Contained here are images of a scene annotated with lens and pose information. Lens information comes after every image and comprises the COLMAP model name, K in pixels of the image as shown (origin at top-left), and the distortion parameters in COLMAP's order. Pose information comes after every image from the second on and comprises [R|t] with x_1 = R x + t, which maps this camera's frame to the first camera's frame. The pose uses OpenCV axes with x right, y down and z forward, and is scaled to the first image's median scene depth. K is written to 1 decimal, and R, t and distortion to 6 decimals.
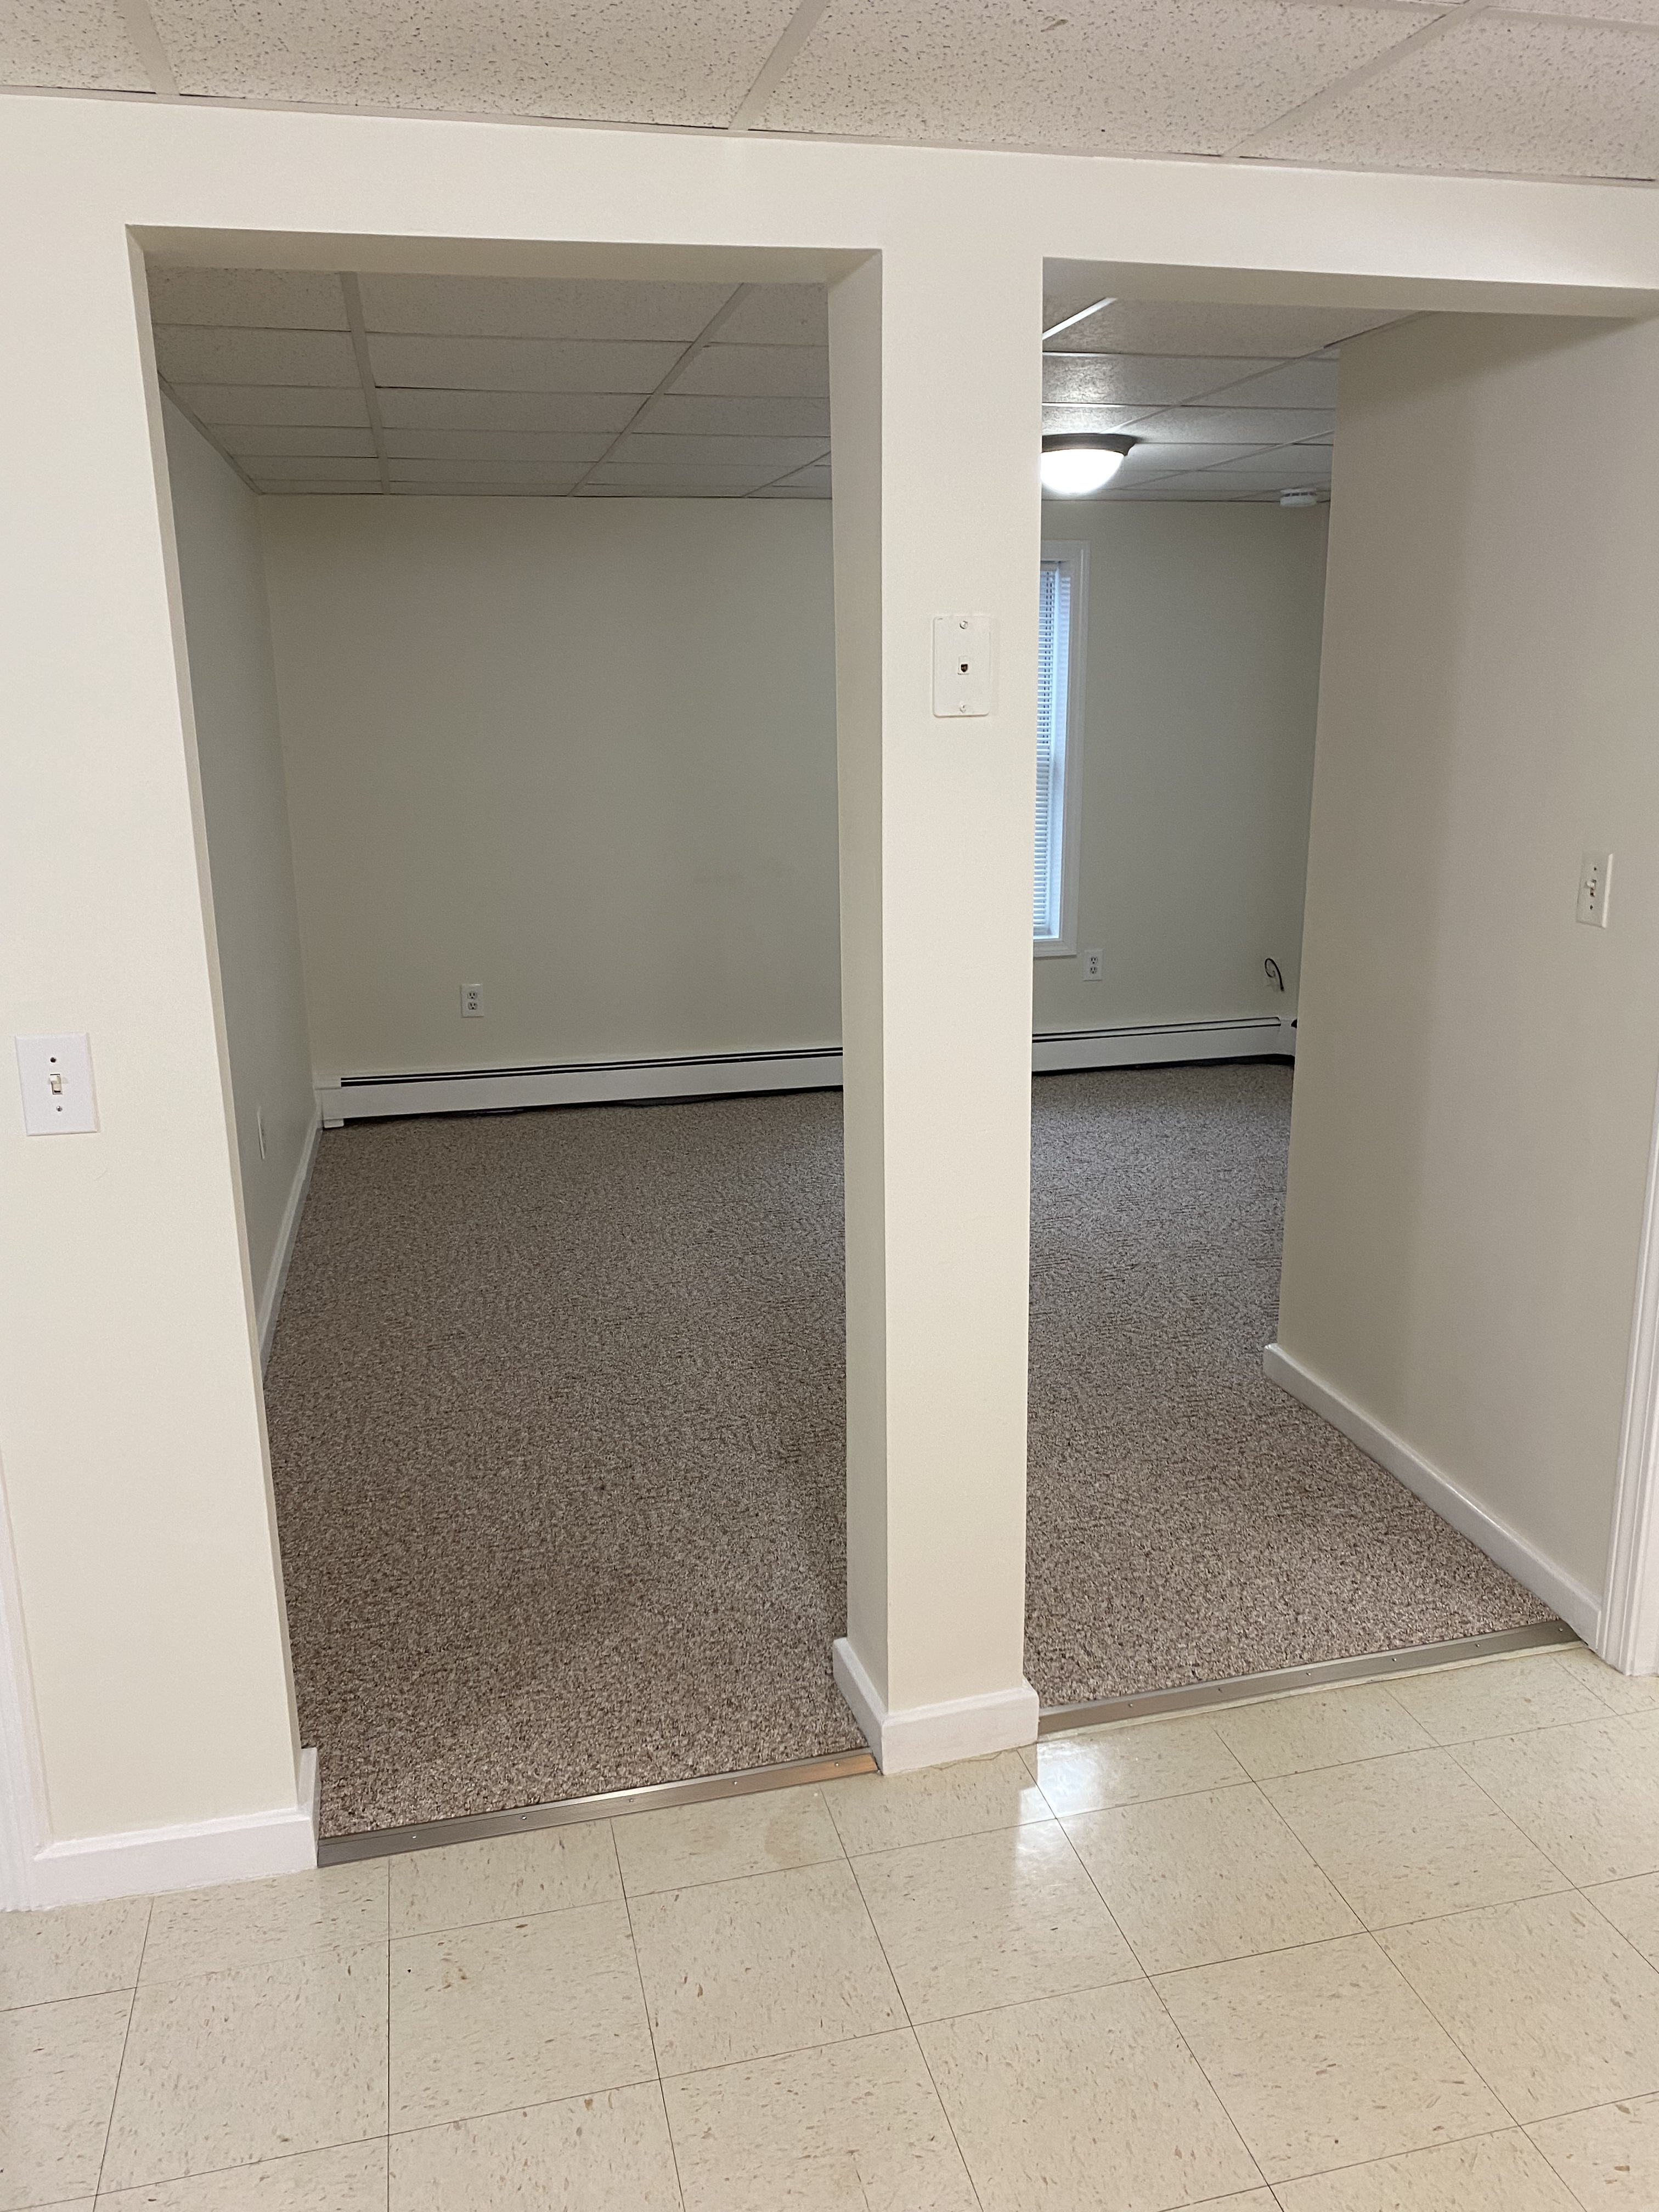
lens RADIAL K [[1688.9, 0, 818.5], [0, 1688.9, 1113.1], [0, 0, 1]] dist [0.052494, -0.035678]
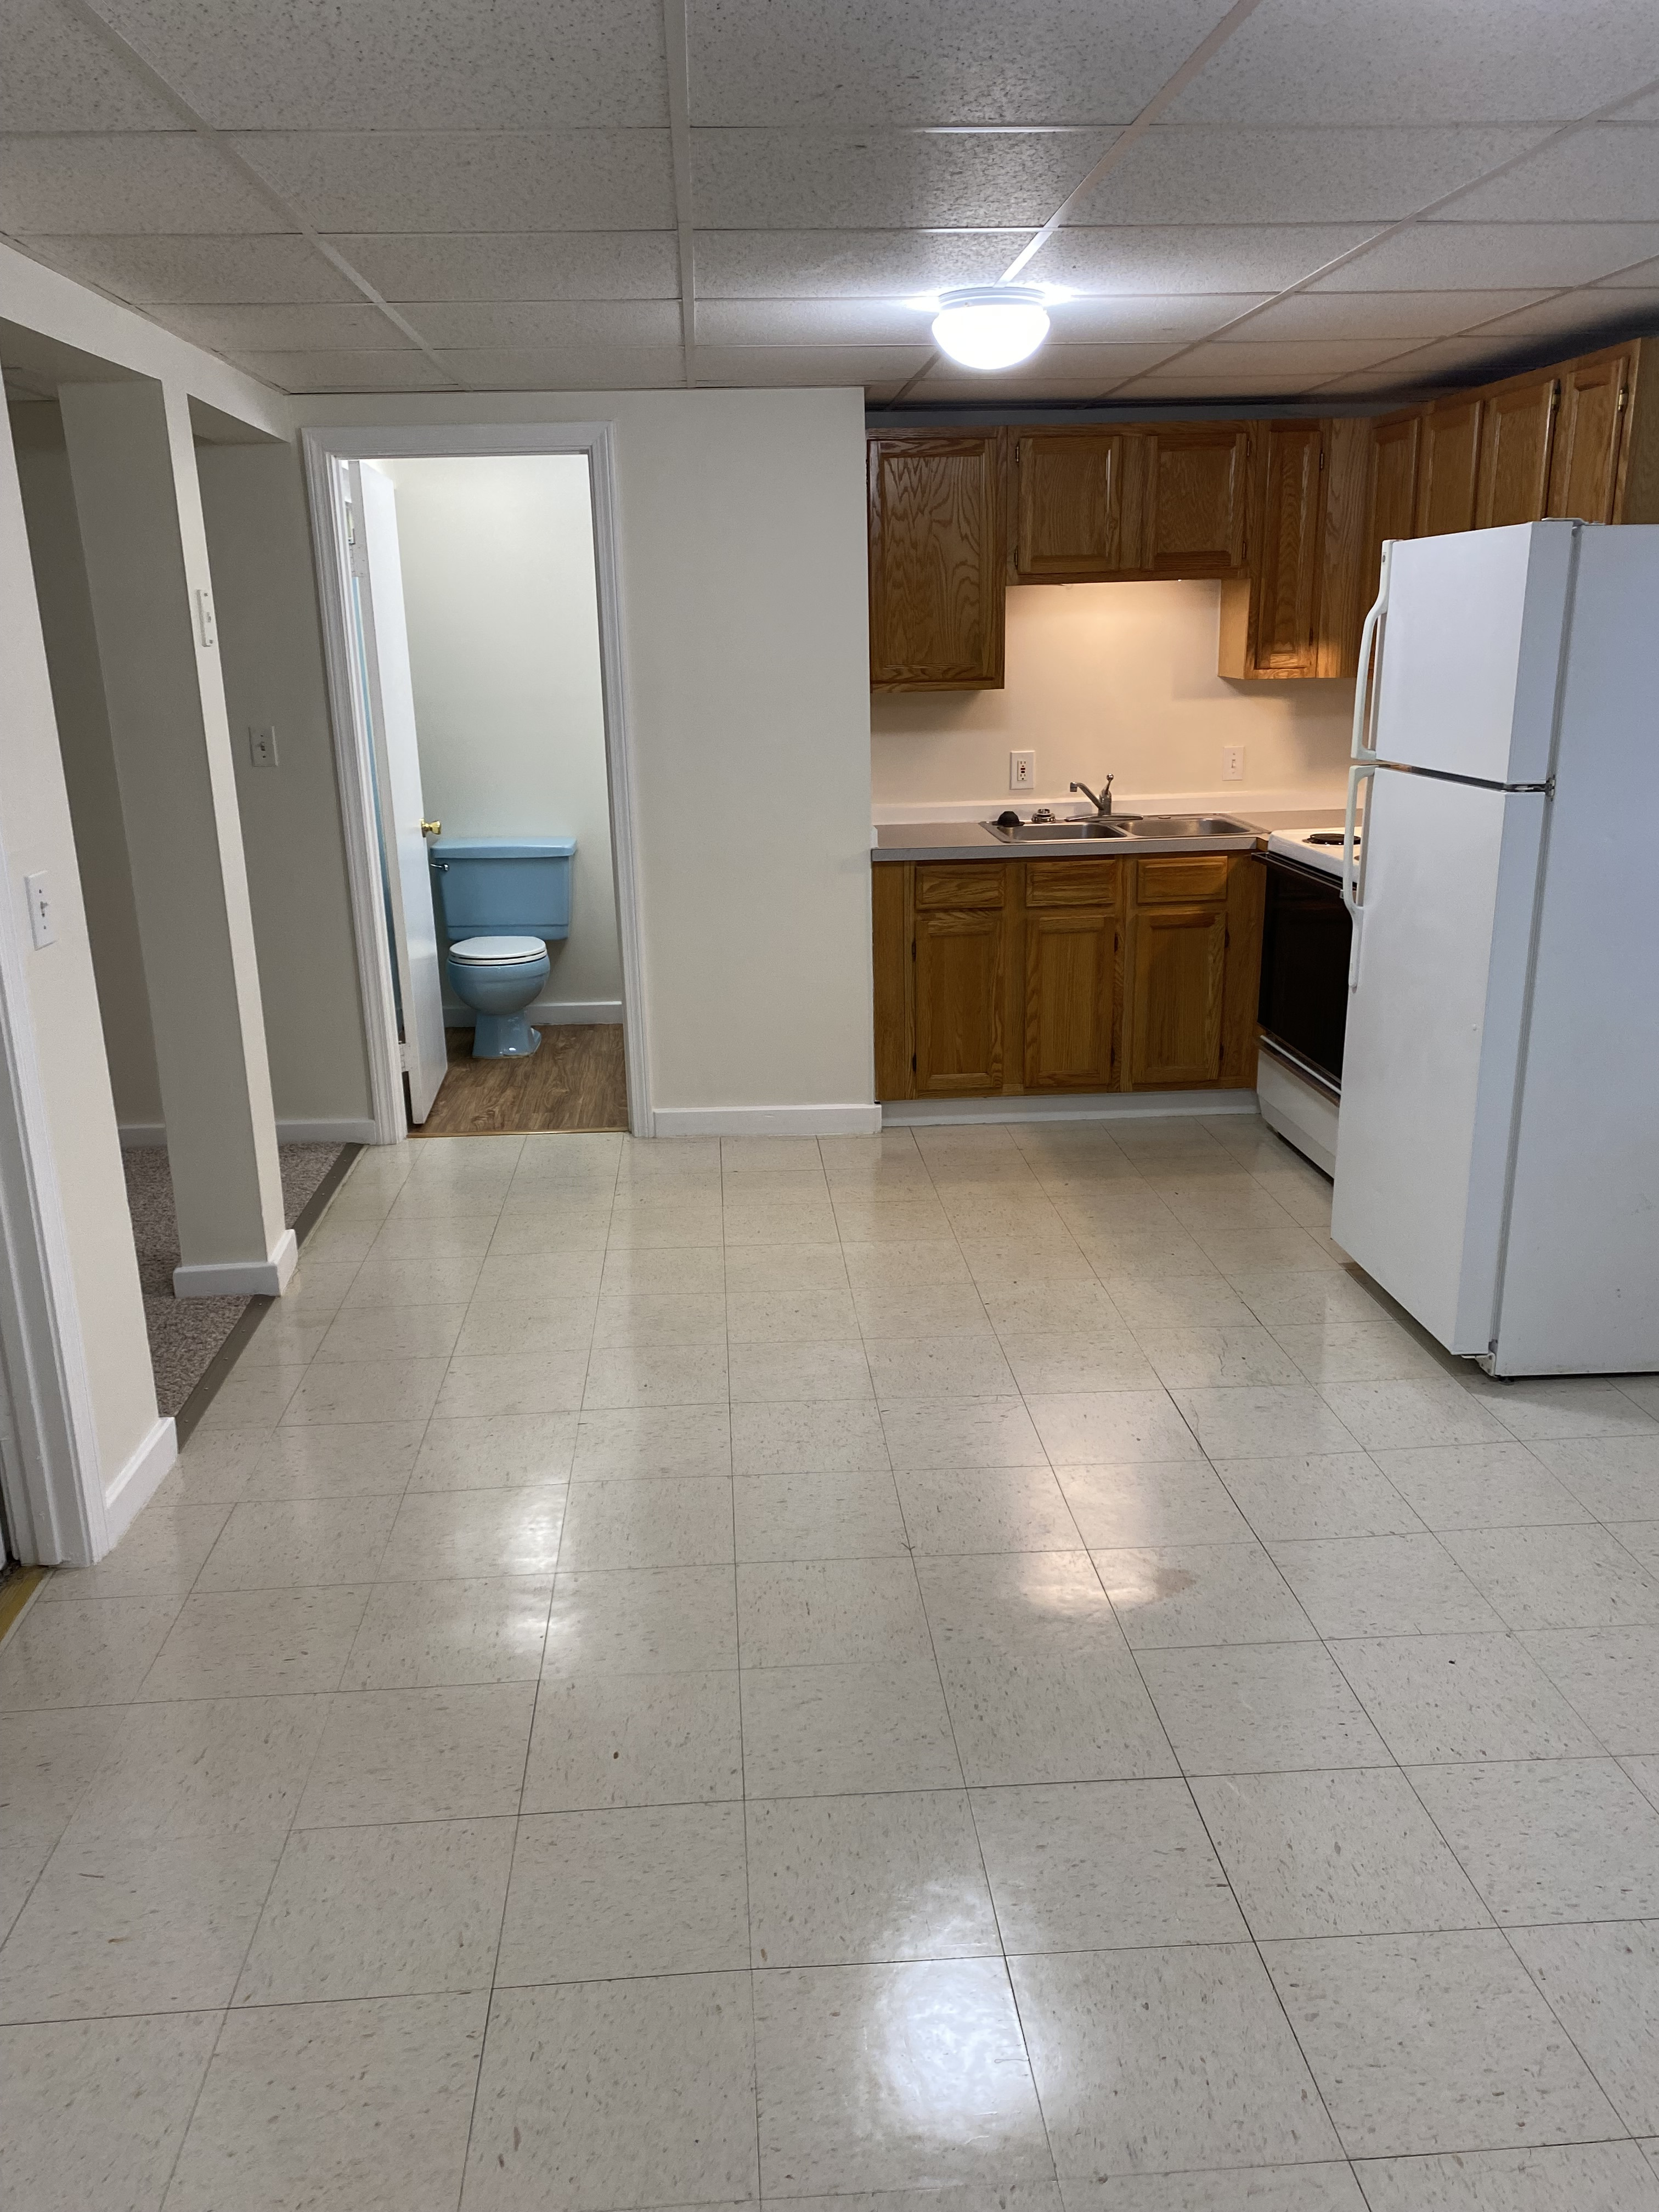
lens RADIAL K [[1688.9, 0, 822.4], [0, 1688.9, 1105.8], [0, 0, 1]] dist [0.052494, -0.035678]
pose [[0.193375, -0.263227, 0.945155, -0.714232], [0.270568, 0.940290, 0.206515, 0.009365], [-0.943079, 0.215794, 0.253050, 0.022279]]
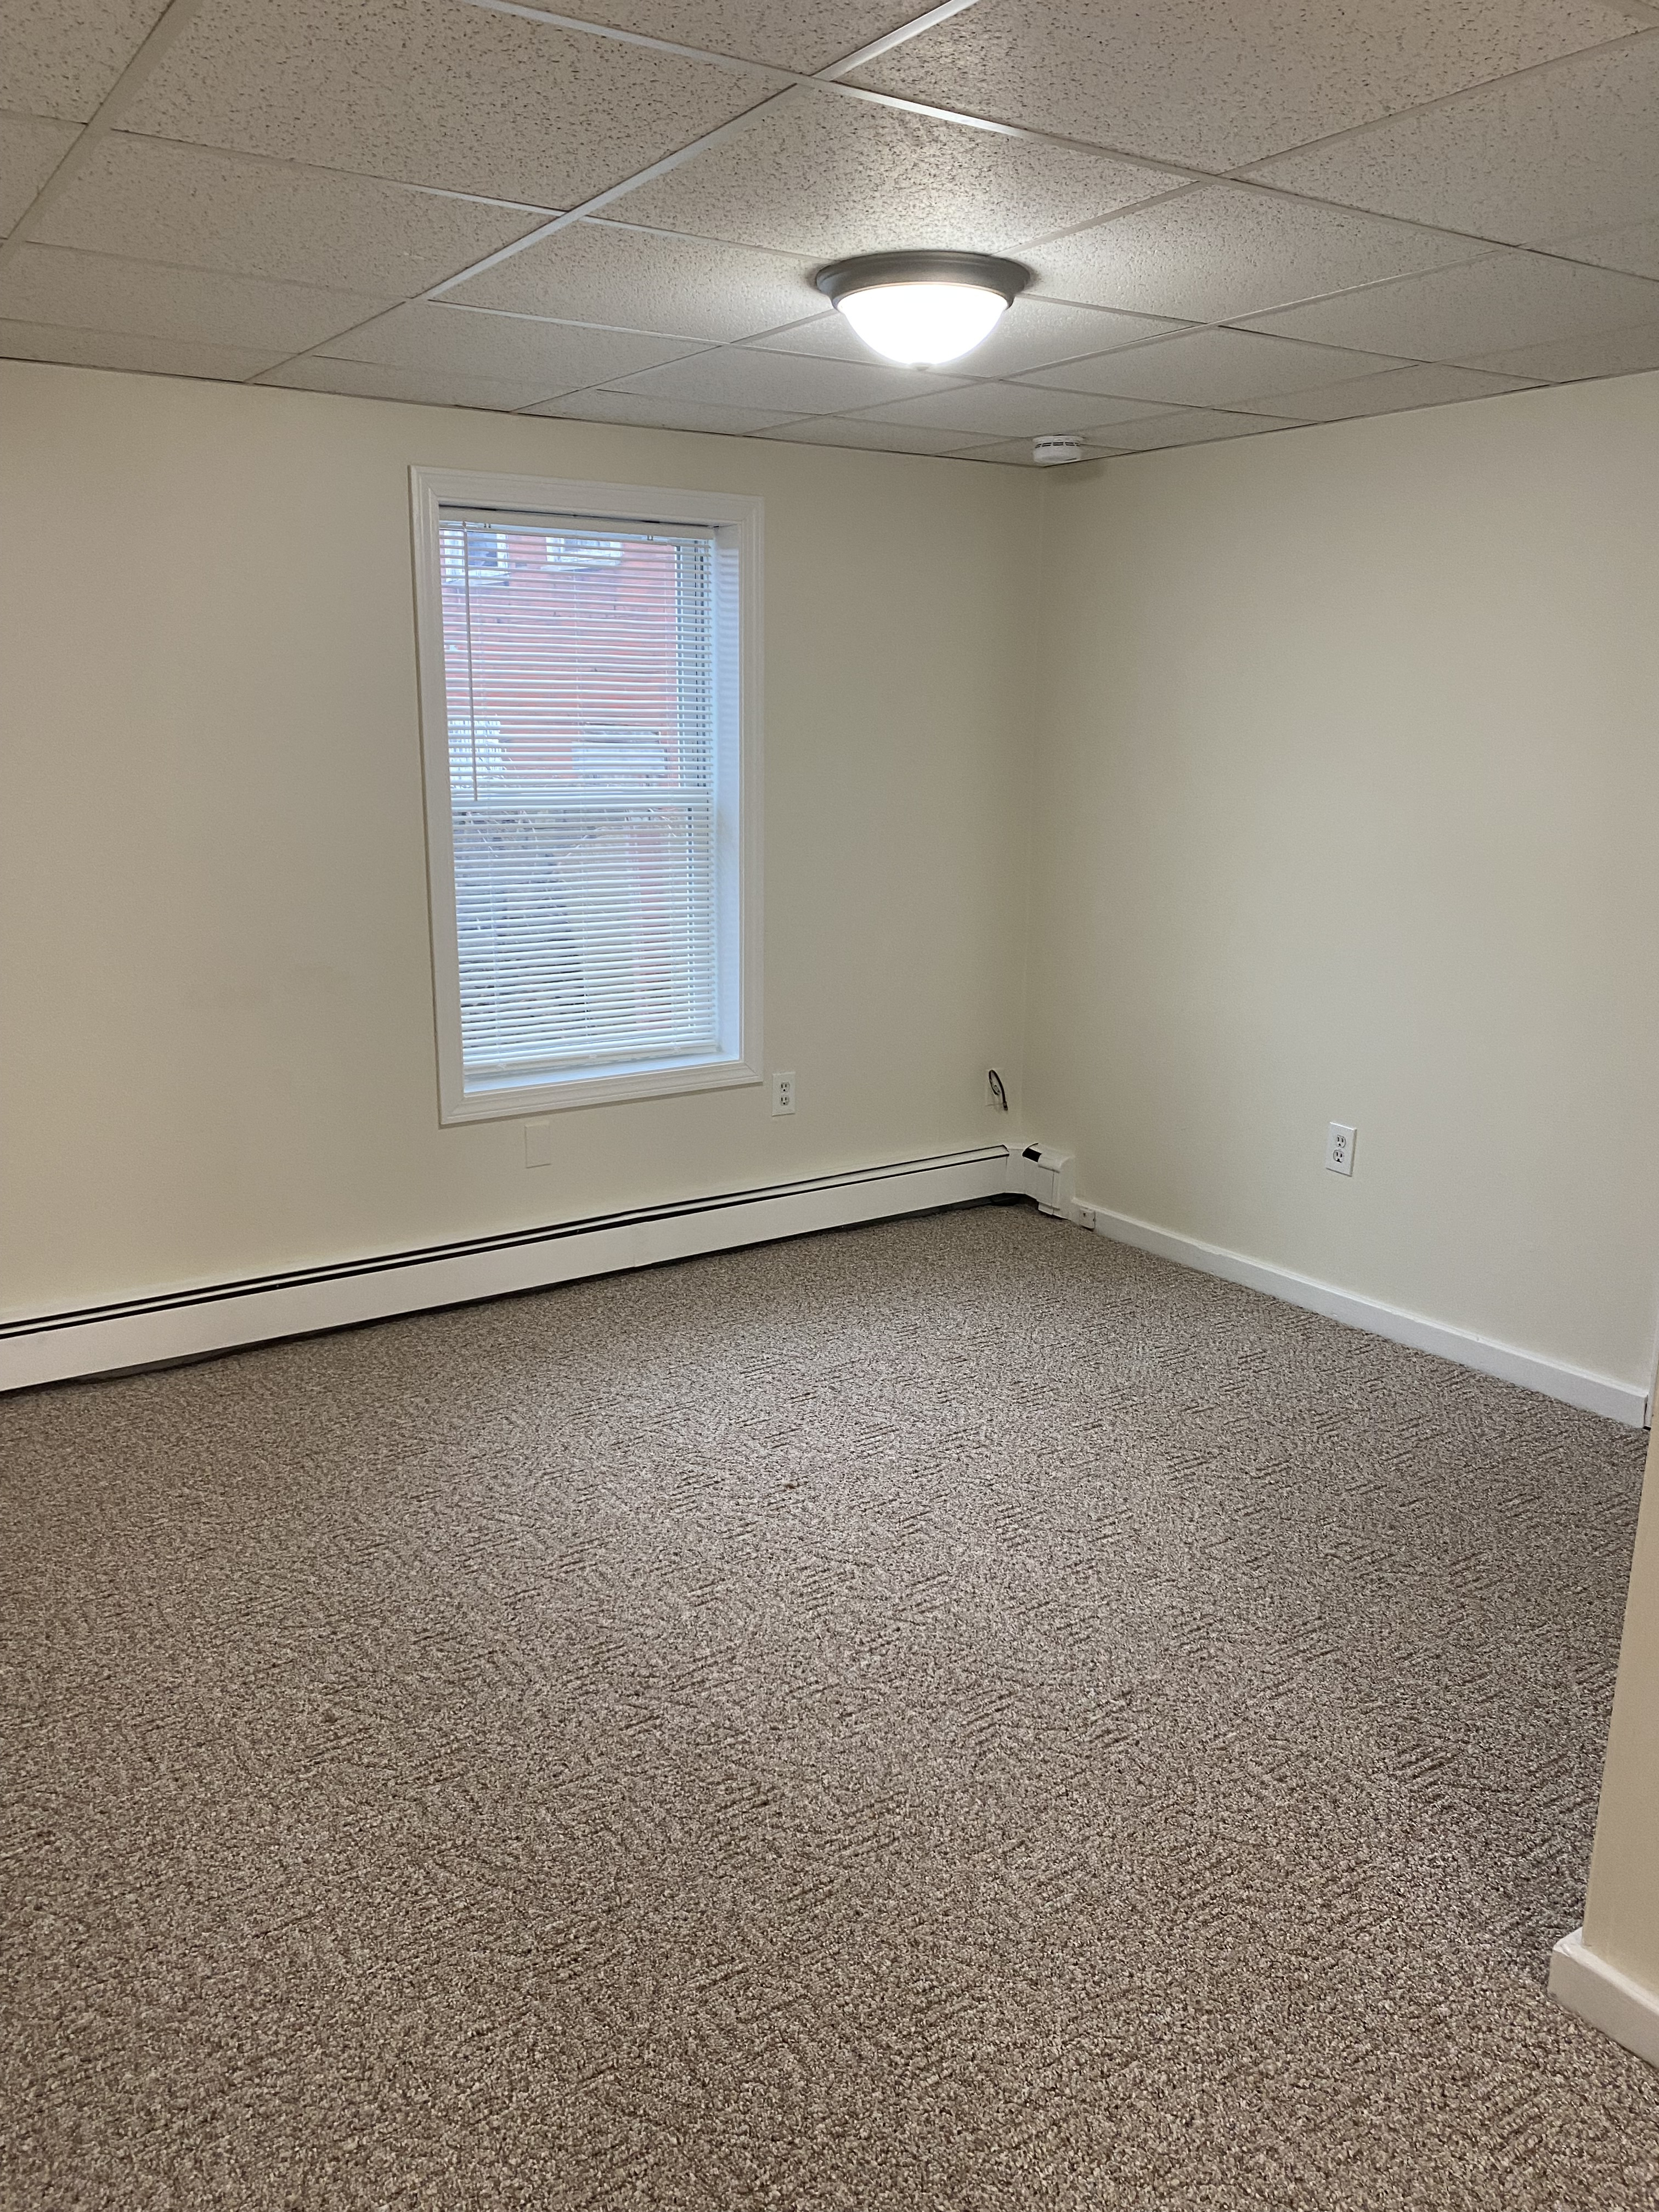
lens RADIAL K [[1688.9, 0, 827.5], [0, 1688.9, 1107.4], [0, 0, 1]] dist [0.052494, -0.035678]
pose [[0.938161, -0.058723, 0.341183, -0.089941], [0.065904, 0.997781, -0.009483, -0.104485], [-0.339869, 0.031382, 0.939949, 0.457970]]
